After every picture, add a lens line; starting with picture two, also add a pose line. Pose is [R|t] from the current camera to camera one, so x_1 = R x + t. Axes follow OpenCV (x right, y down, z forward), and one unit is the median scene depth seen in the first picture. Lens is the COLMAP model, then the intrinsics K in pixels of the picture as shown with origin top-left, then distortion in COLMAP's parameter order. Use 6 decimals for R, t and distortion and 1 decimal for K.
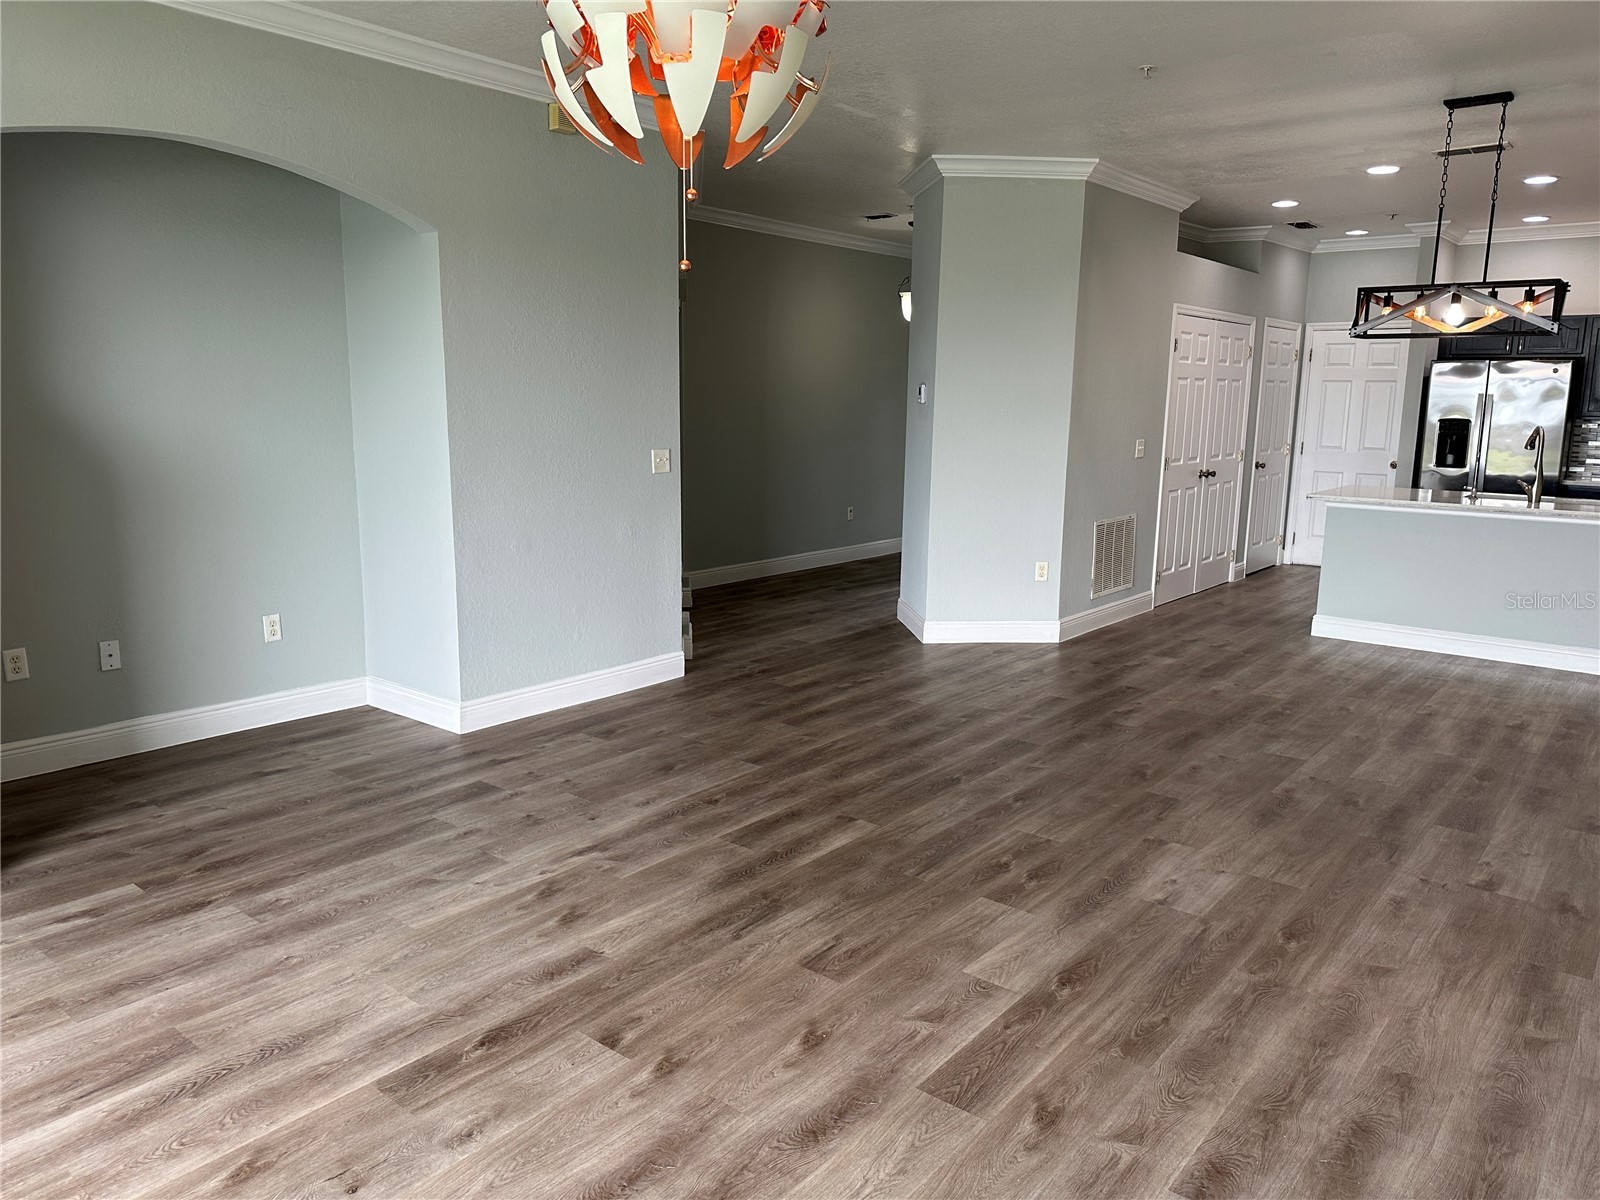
lens RADIAL K [[1137.2, 0, 799.7], [0, 1137.2, 598.7], [0, 0, 1]] dist [-0.005976, -0.004766]
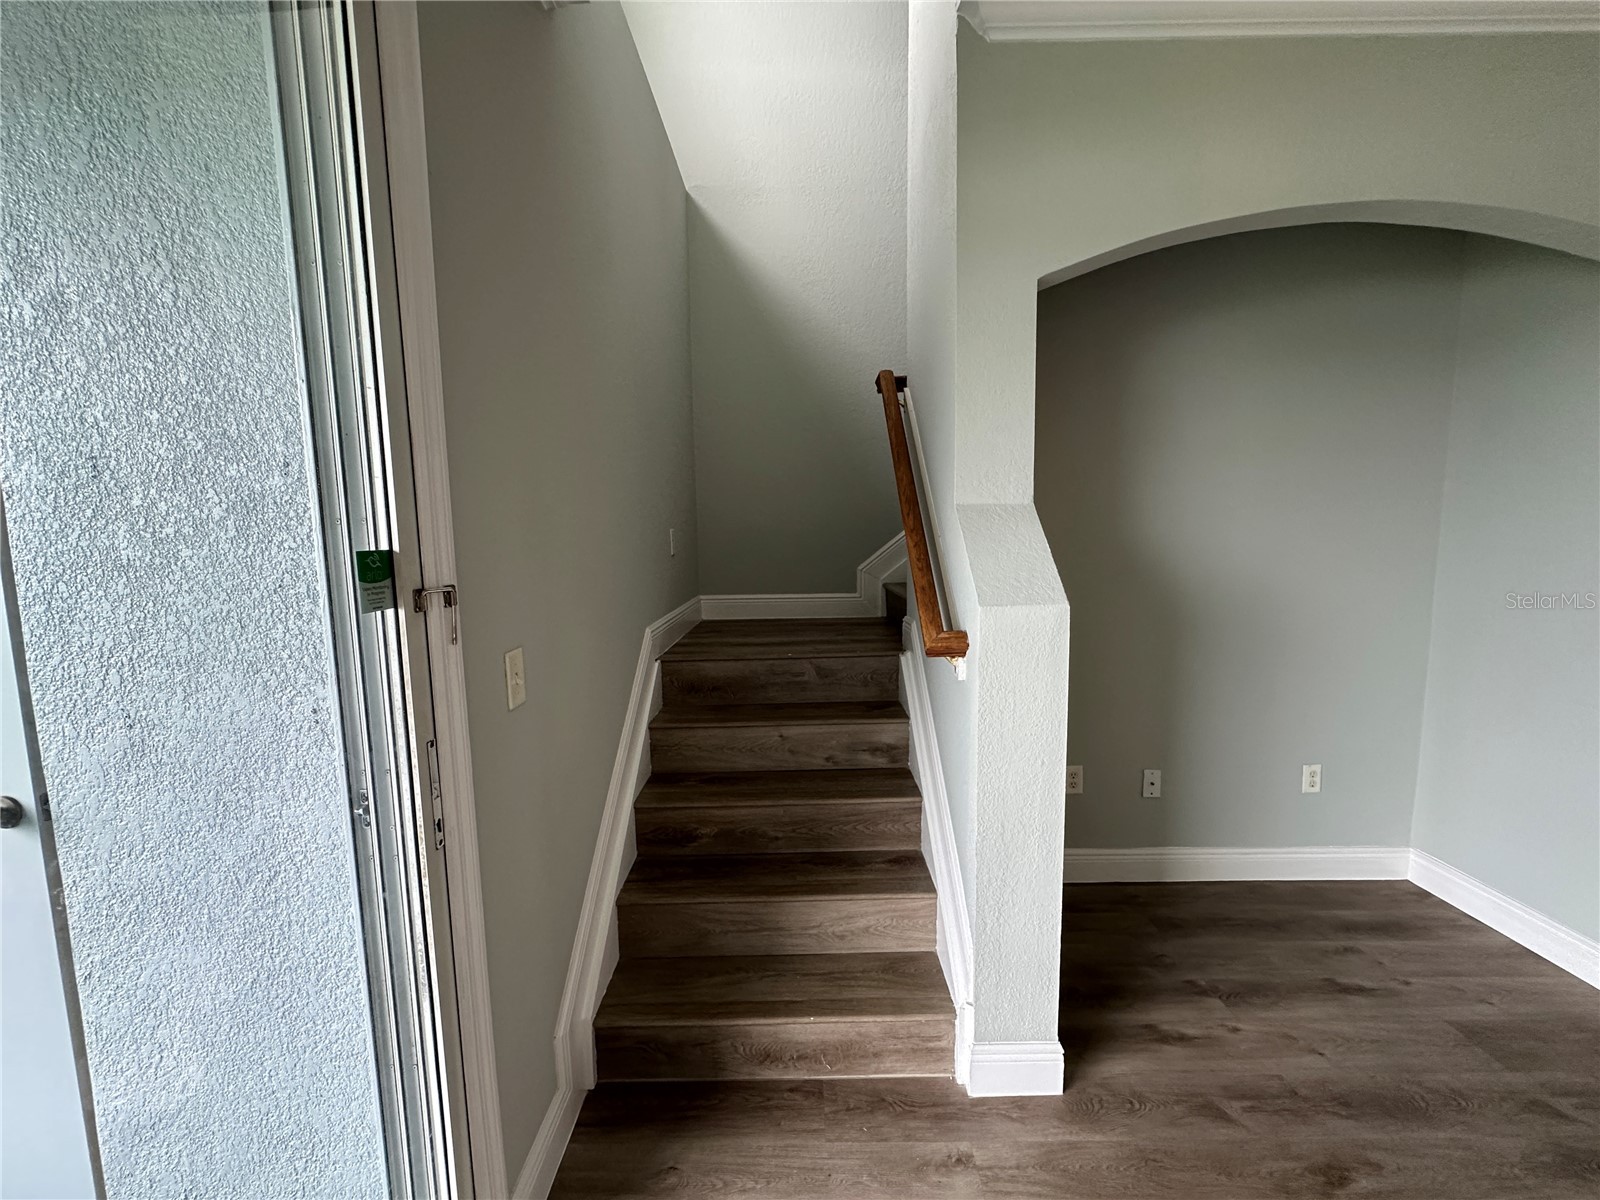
lens RADIAL K [[643.2, 0, 799.7], [0, 643.2, 599.6], [0, 0, 1]] dist [0.012677, -0.000059]
pose [[0.629492, 0.066907, -0.774121, -0.366163], [-0.121251, 0.992539, -0.012813, -0.069825], [0.767488, 0.101929, 0.632908, 0.365163]]
